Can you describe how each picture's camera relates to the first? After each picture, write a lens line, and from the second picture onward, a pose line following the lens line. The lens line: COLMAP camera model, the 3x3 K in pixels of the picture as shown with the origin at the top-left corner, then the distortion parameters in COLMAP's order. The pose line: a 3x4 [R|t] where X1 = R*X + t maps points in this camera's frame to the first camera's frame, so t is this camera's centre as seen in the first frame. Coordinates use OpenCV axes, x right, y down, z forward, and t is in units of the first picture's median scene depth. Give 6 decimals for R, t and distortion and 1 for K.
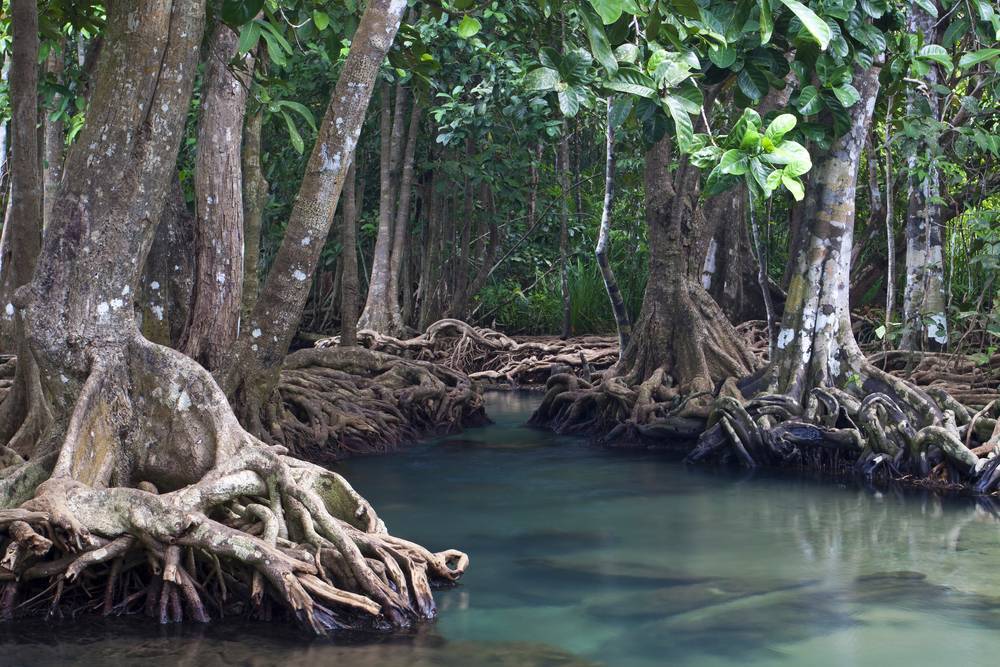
lens RADIAL K [[1179.5, 0, 500.0], [0, 1179.5, 333.9], [0, 0, 1]] dist [0.002826, 0.000000]
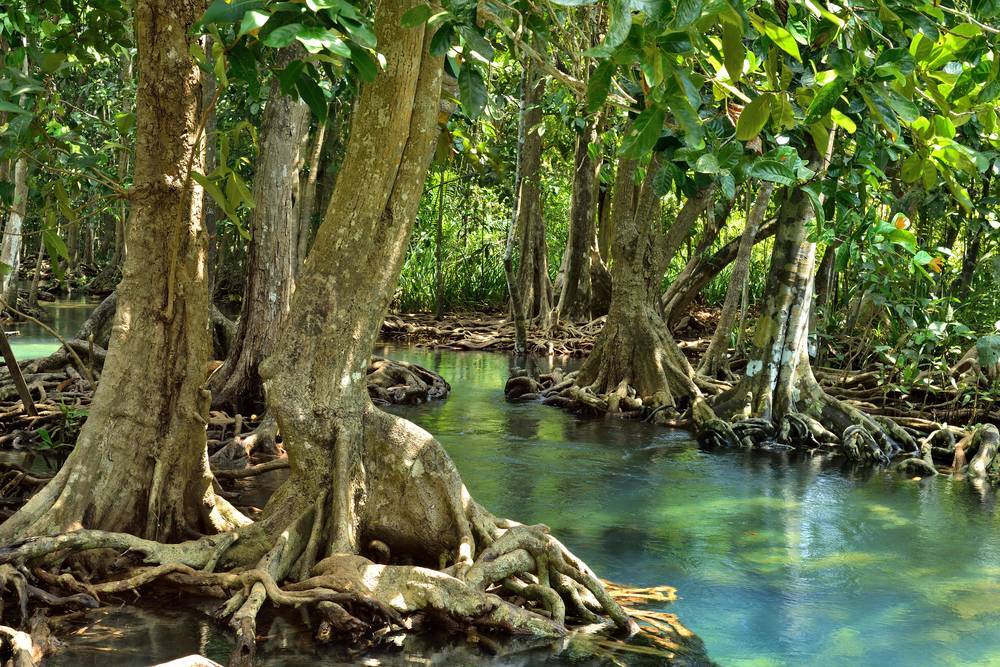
lens RADIAL K [[986.8, 0, 500.2], [0, 986.8, 332.4], [0, 0, 1]] dist [-0.011048, 0.000000]
pose [[0.993112, 0.037373, 0.111047, -0.191852], [-0.039065, 0.999151, 0.013094, -0.053883], [-0.110463, -0.017342, 0.993729, 0.055681]]
